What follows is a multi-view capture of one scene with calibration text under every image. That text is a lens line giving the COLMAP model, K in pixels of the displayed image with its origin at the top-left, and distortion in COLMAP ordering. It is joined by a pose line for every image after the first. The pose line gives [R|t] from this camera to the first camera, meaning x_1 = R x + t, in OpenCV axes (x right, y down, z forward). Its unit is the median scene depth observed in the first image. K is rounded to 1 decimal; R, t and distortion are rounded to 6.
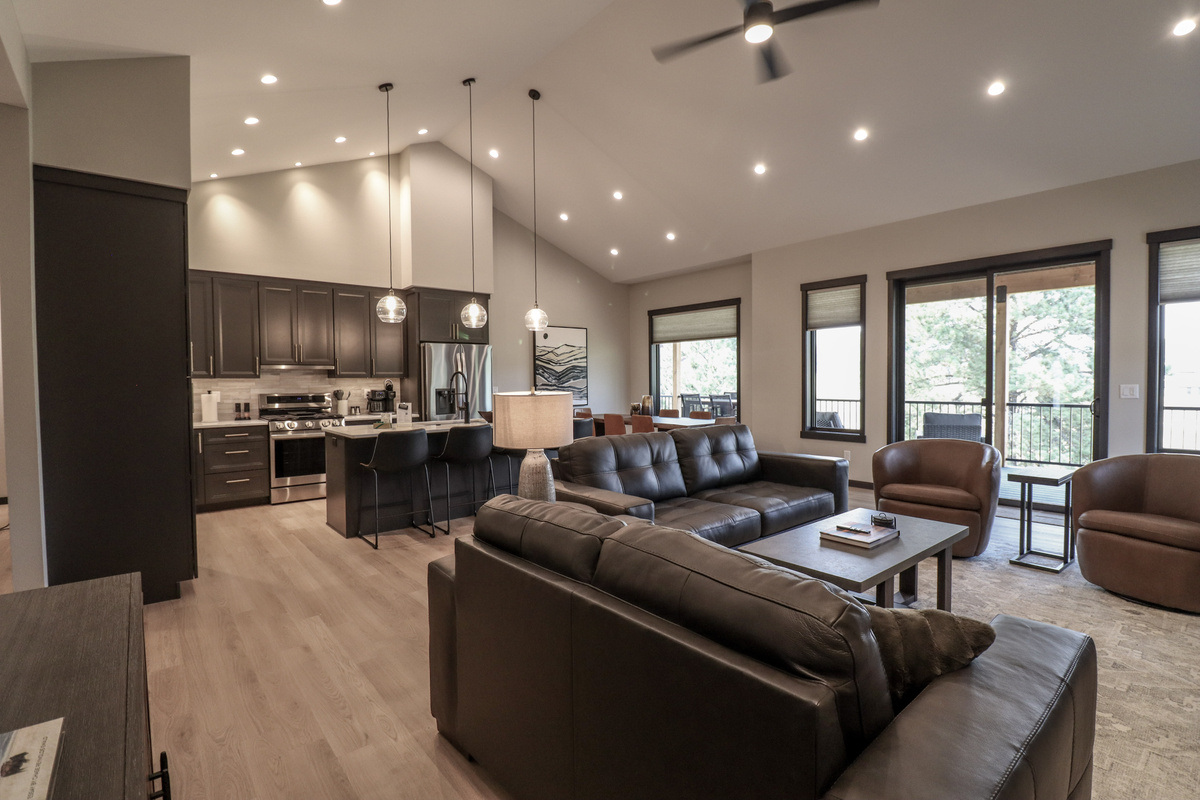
lens RADIAL K [[554.9, 0, 607.6], [0, 554.9, 399.8], [0, 0, 1]] dist [-0.011037, -0.007416]
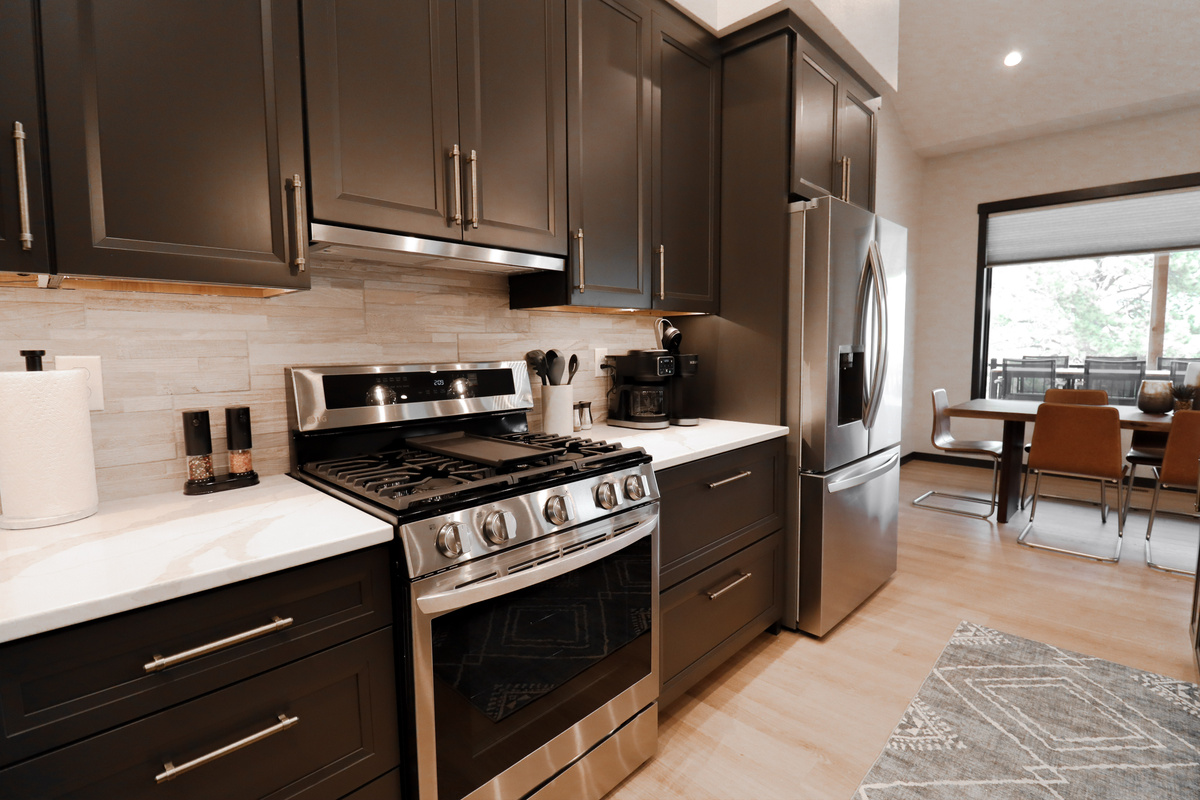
lens RADIAL K [[554.9, 0, 603.8], [0, 554.9, 400.0], [0, 0, 1]] dist [-0.011037, -0.007416]
pose [[0.994647, -0.008244, 0.103006, -0.397702], [0.001294, 0.997728, 0.067359, -0.009101], [-0.103327, -0.066865, 0.992397, 0.573964]]
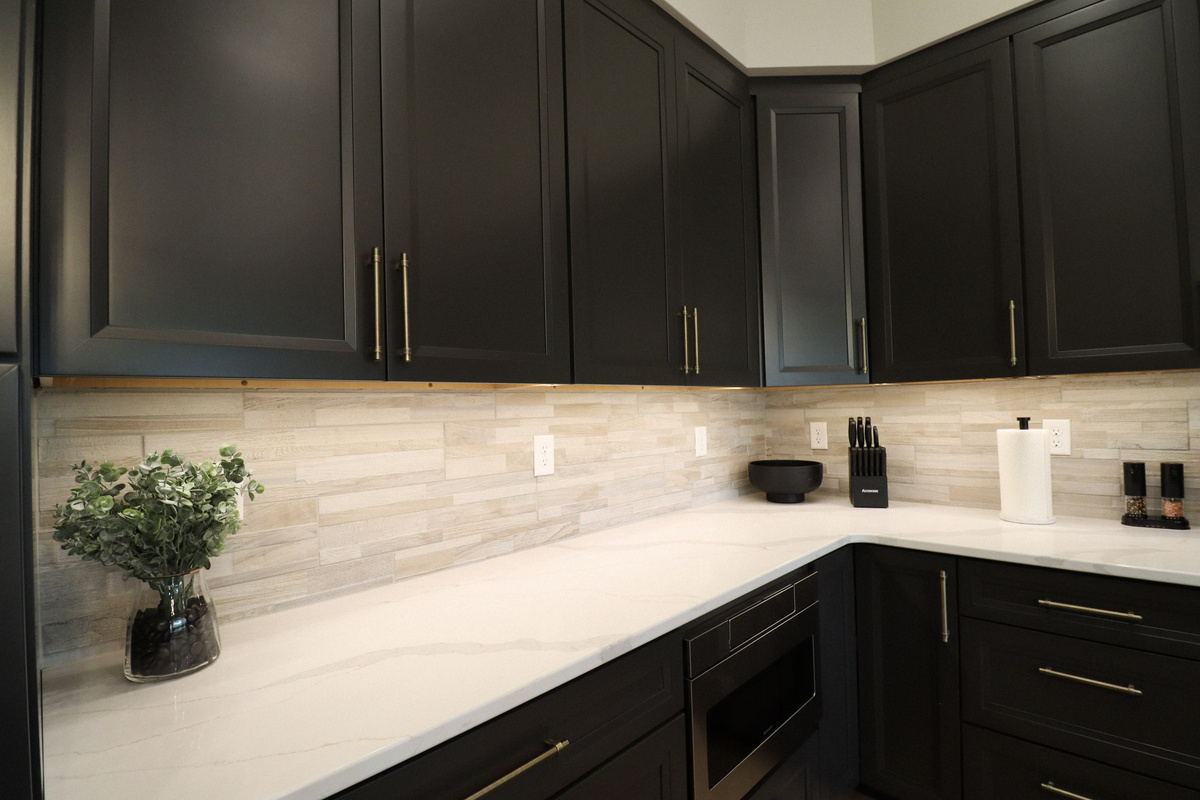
lens RADIAL K [[554.9, 0, 601.8], [0, 554.9, 402.4], [0, 0, 1]] dist [-0.011037, -0.007416]
pose [[0.086127, -0.006253, -0.996265, -0.309933], [-0.003264, 0.999973, -0.006559, -0.016159], [0.996279, 0.003817, 0.086104, 0.523865]]
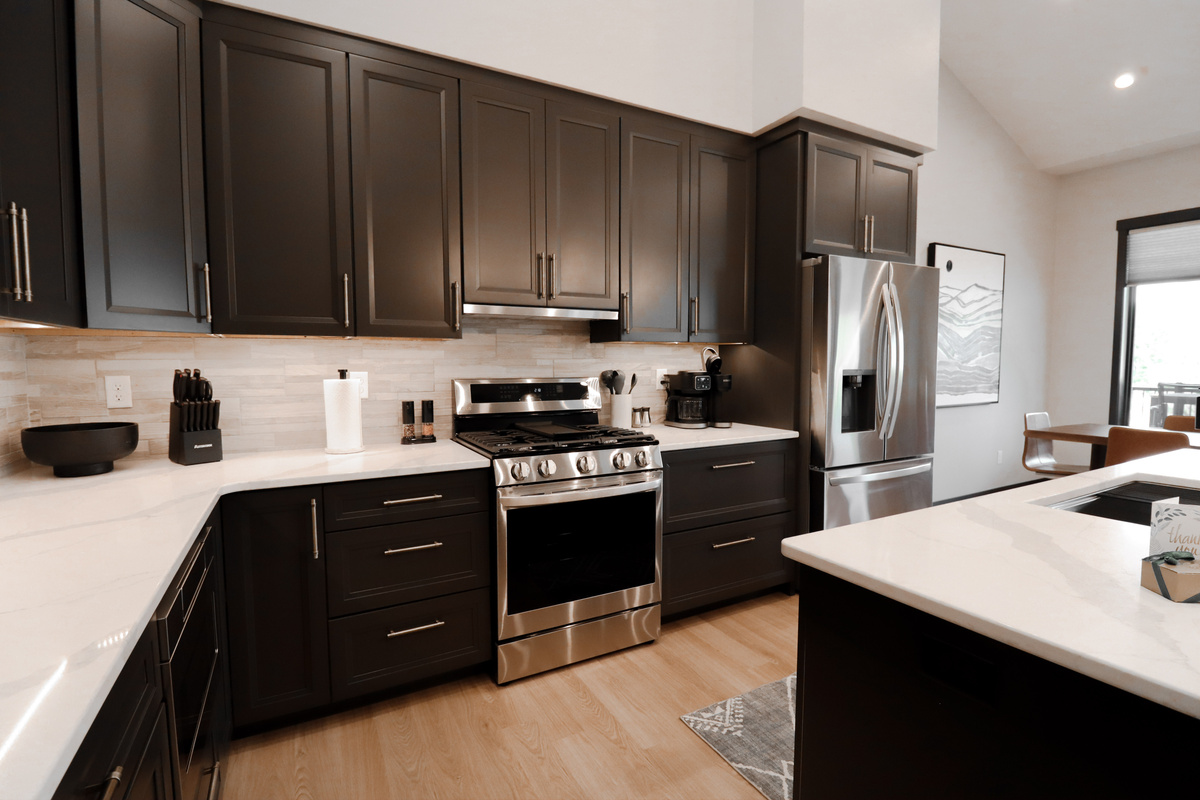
lens RADIAL K [[554.9, 0, 603.6], [0, 554.9, 404.8], [0, 0, 1]] dist [-0.011037, -0.007416]
pose [[0.979262, 0.024546, -0.201106, -0.331408], [-0.014636, 0.998611, 0.050618, -0.010480], [0.202069, -0.046625, 0.978261, 0.466435]]
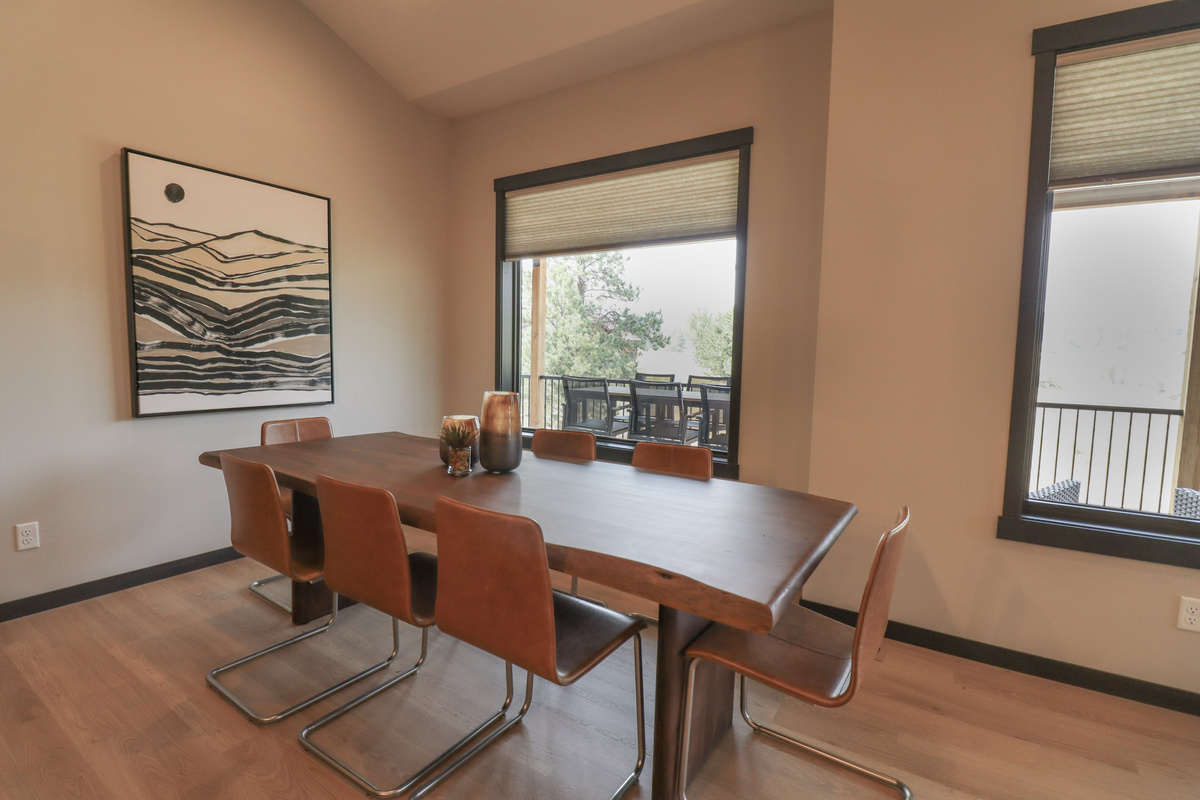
lens RADIAL K [[554.9, 0, 606.1], [0, 554.9, 398.6], [0, 0, 1]] dist [-0.011037, -0.007416]
pose [[0.956261, 0.006208, 0.292450, 0.036352], [-0.020161, 0.998796, 0.044722, -0.016358], [-0.291820, -0.048662, 0.955235, 0.652572]]
